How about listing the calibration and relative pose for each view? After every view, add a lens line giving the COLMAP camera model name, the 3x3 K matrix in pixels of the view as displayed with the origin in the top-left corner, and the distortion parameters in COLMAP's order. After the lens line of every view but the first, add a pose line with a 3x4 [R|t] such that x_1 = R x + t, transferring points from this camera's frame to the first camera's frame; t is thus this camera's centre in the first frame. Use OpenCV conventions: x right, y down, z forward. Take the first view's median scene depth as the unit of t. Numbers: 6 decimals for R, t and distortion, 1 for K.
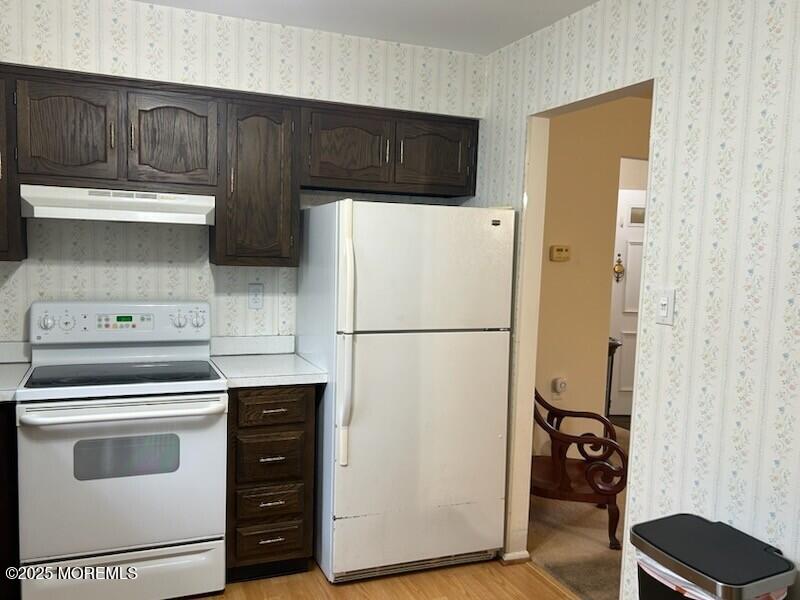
lens RADIAL K [[688.5, 0, 393.6], [0, 688.5, 306.9], [0, 0, 1]] dist [0.070056, -0.121065]
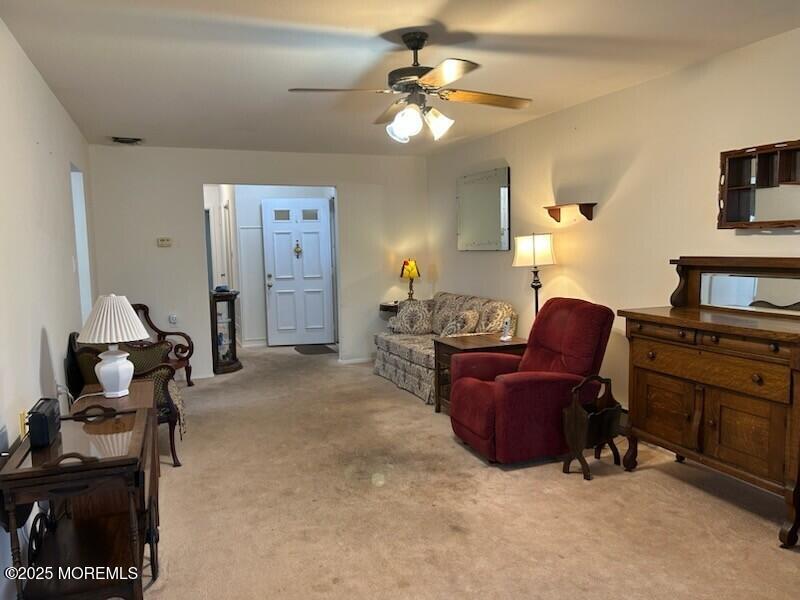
lens RADIAL K [[610.3, 0, 384.6], [0, 610.3, 297.2], [0, 0, 1]] dist [0.005834, -0.001258]
pose [[0.997797, -0.054120, -0.038357, 1.158909], [0.054154, 0.998533, -0.000167, 0.124441], [0.038309, -0.001911, 0.999264, -0.704966]]
